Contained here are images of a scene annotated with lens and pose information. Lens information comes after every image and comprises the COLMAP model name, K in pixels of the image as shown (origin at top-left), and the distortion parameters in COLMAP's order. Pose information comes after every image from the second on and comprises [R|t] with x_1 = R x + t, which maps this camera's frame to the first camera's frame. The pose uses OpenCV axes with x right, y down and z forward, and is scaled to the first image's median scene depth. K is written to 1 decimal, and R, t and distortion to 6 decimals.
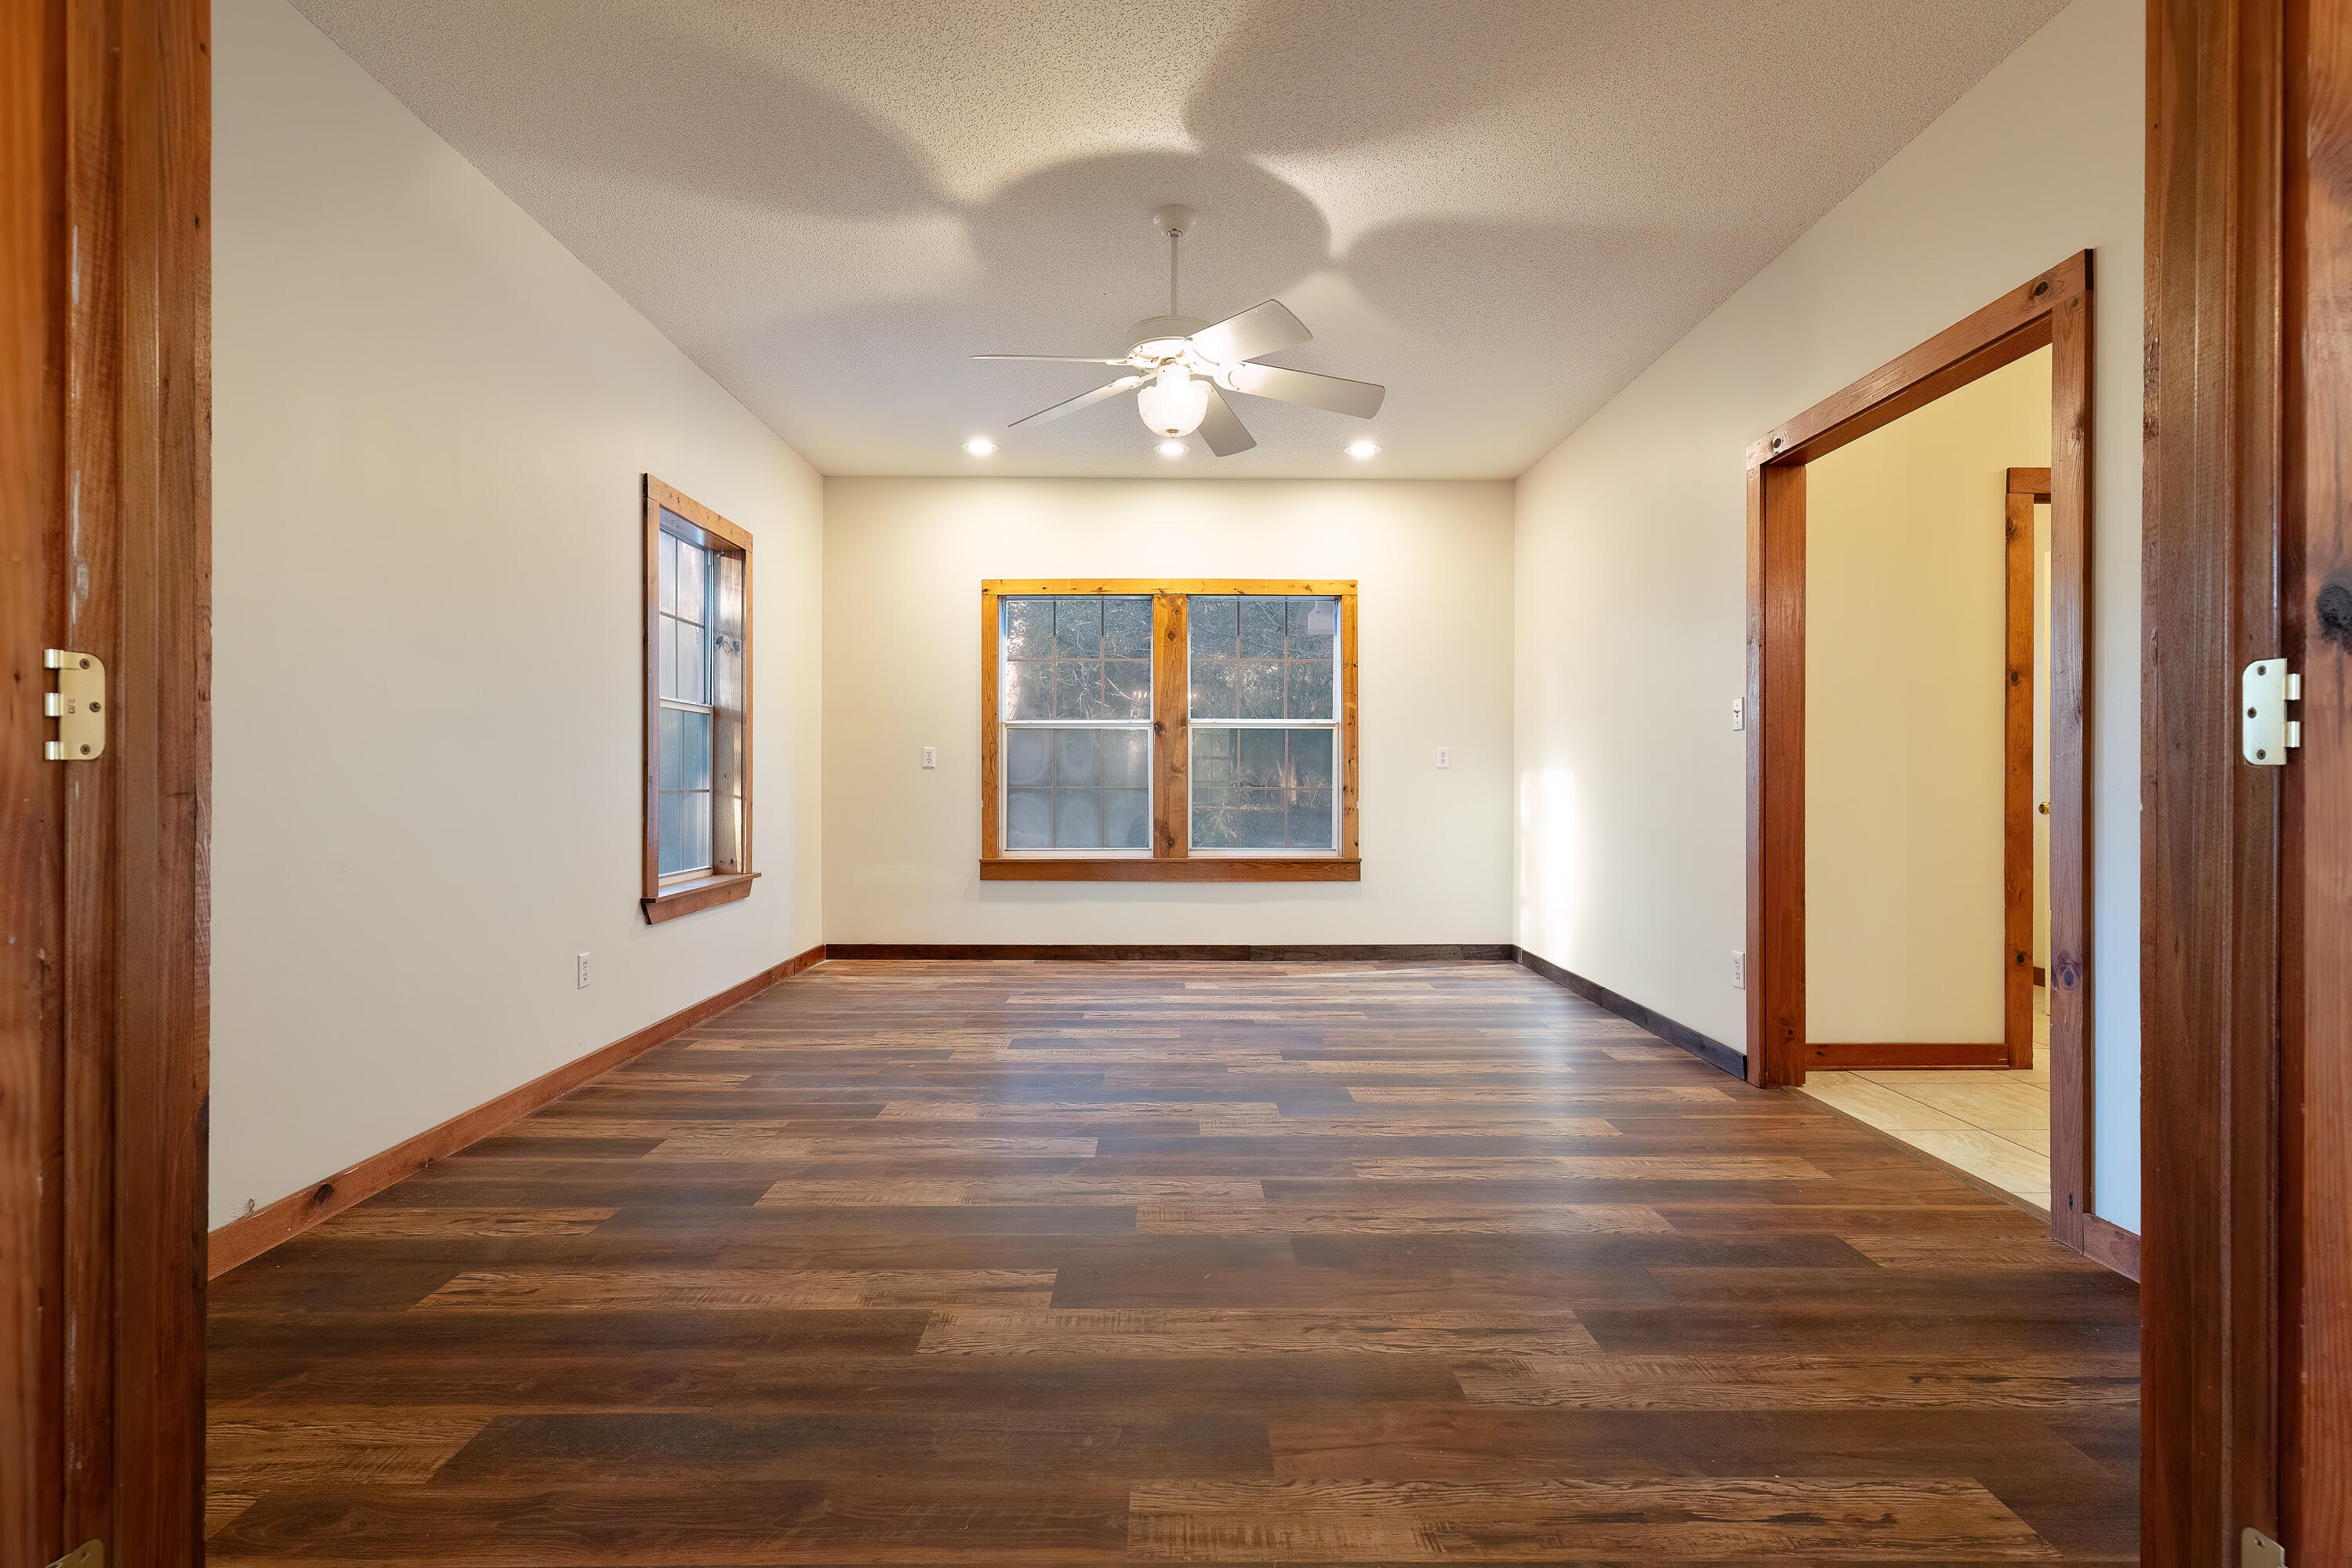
lens RADIAL K [[1131.3, 0, 1176.8], [0, 1131.3, 780.4], [0, 0, 1]] dist [0.004456, 0.000153]
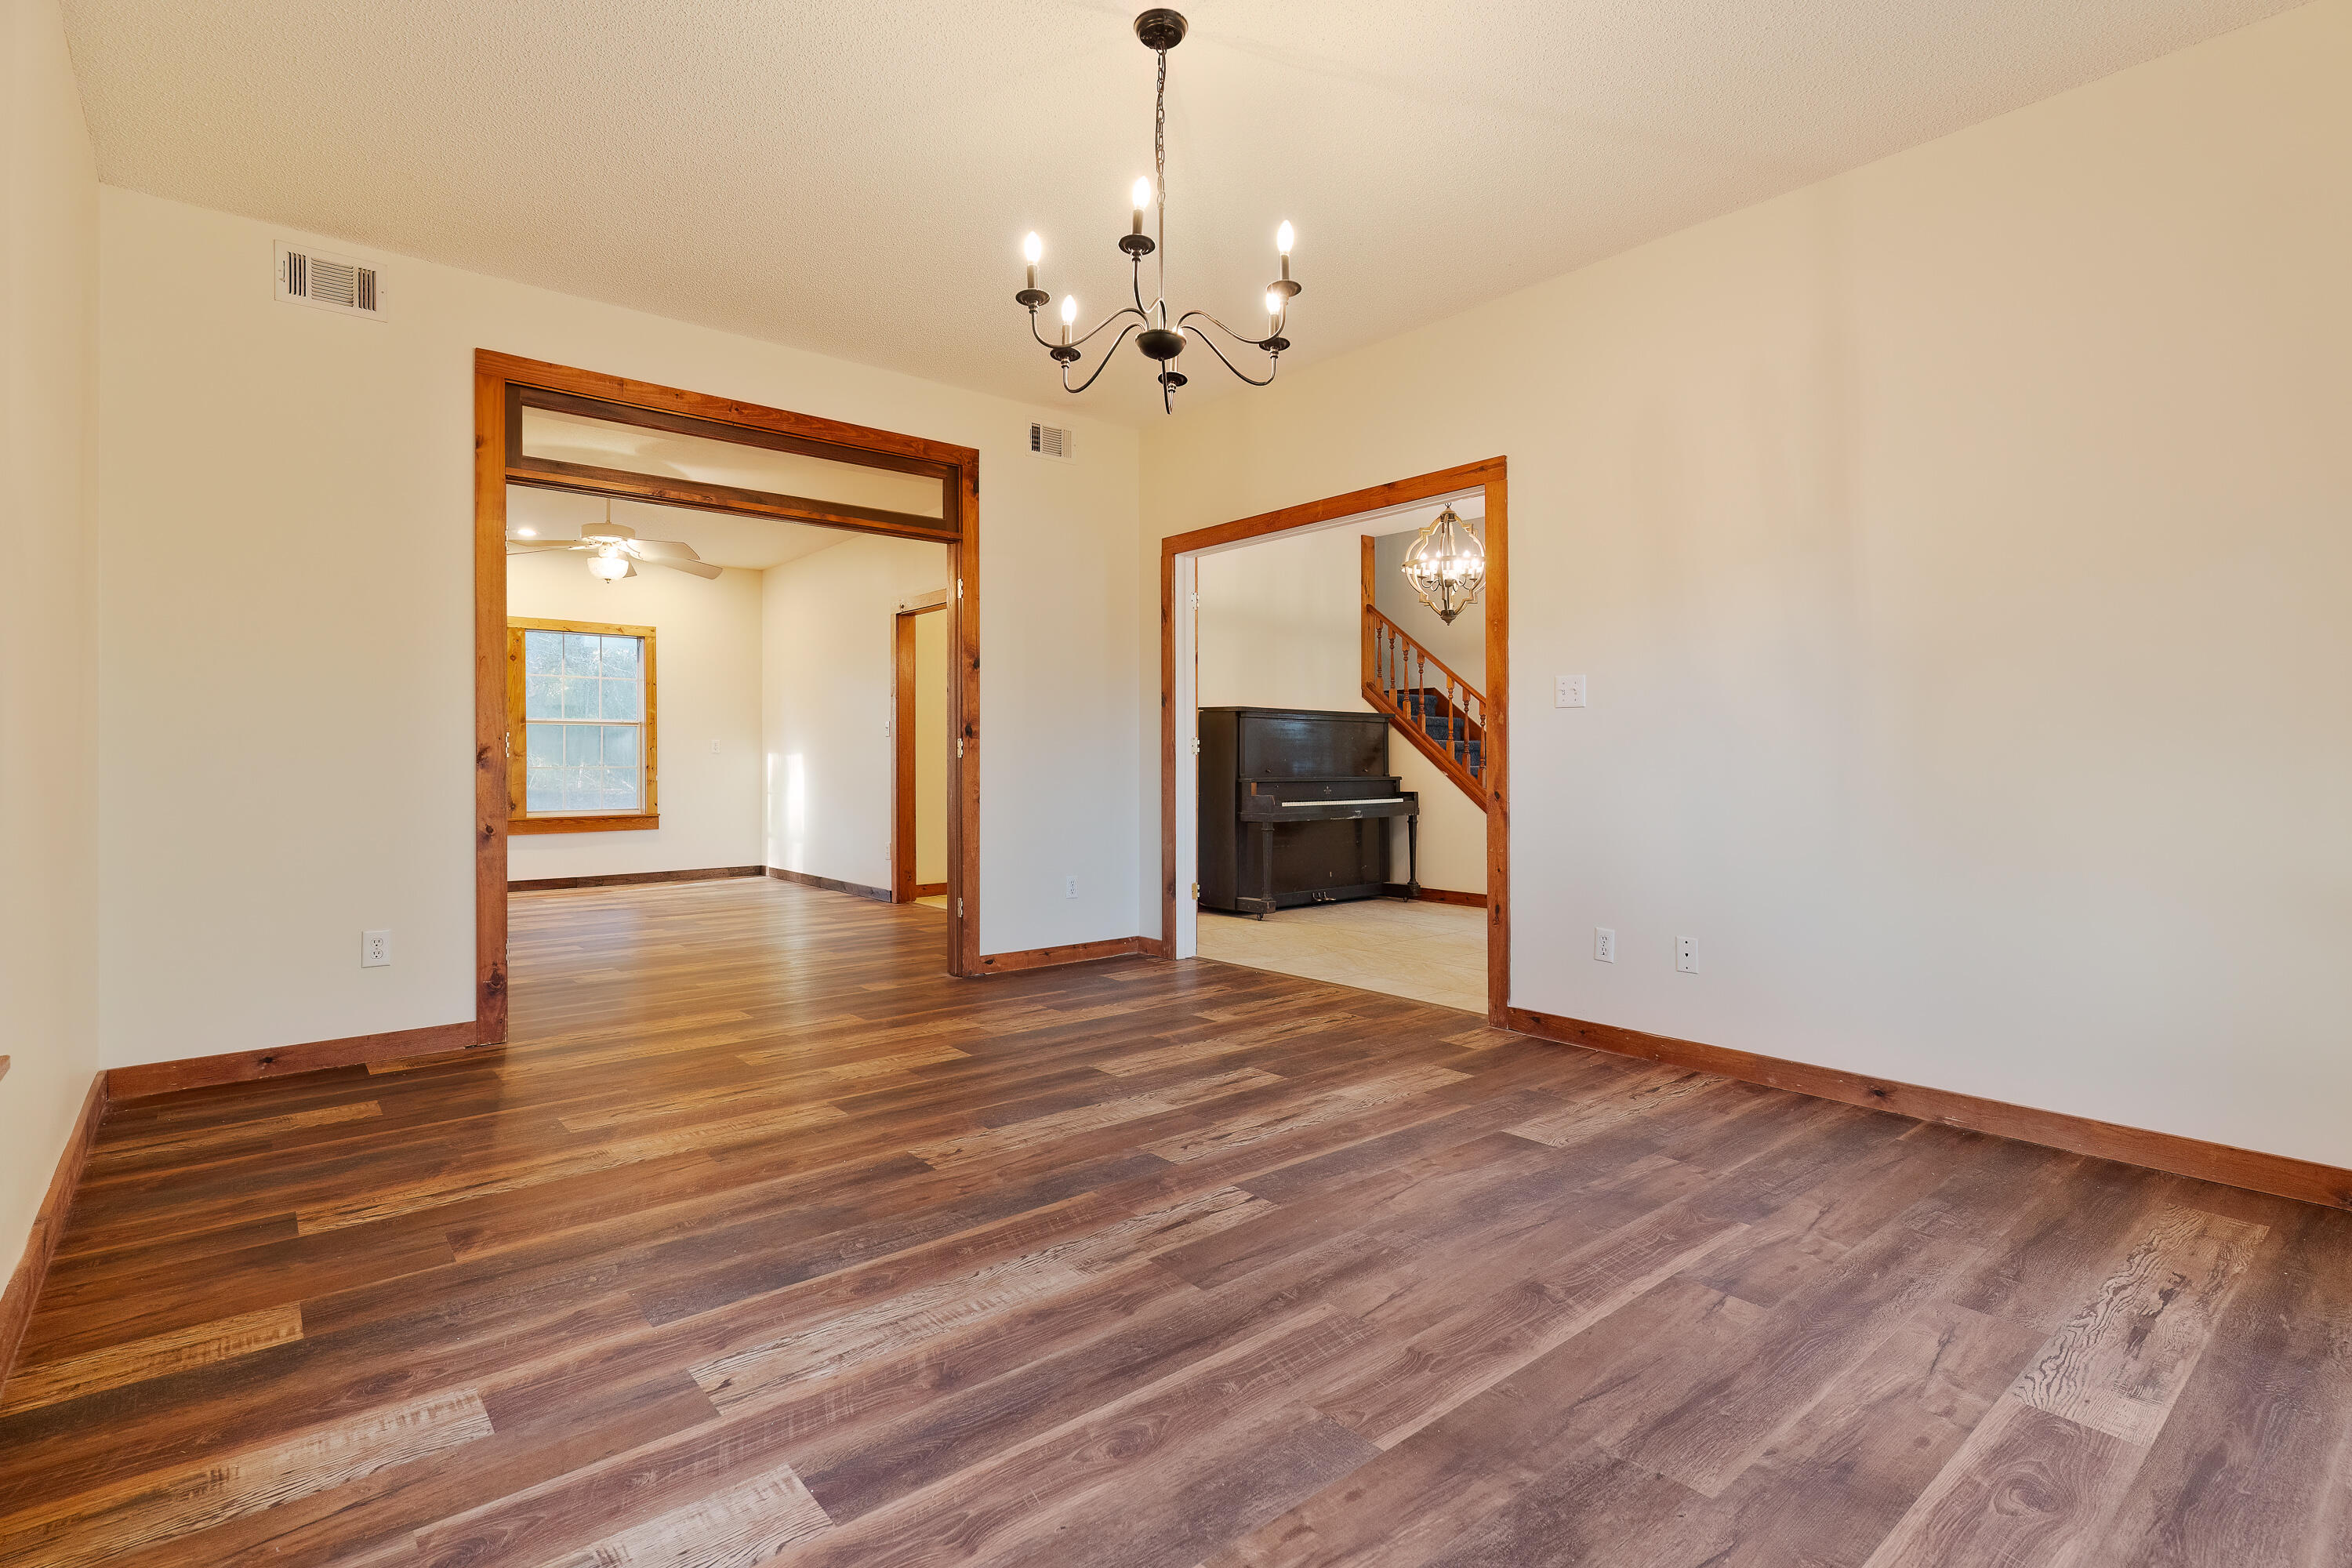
lens RADIAL K [[1131.3, 0, 1177.4], [0, 1131.3, 770.1], [0, 0, 1]] dist [0.004456, 0.000153]
pose [[0.774484, -0.007985, 0.632544, -0.267129], [0.002178, 0.999948, 0.009956, -0.001309], [-0.632590, -0.006333, 0.774461, -0.623347]]
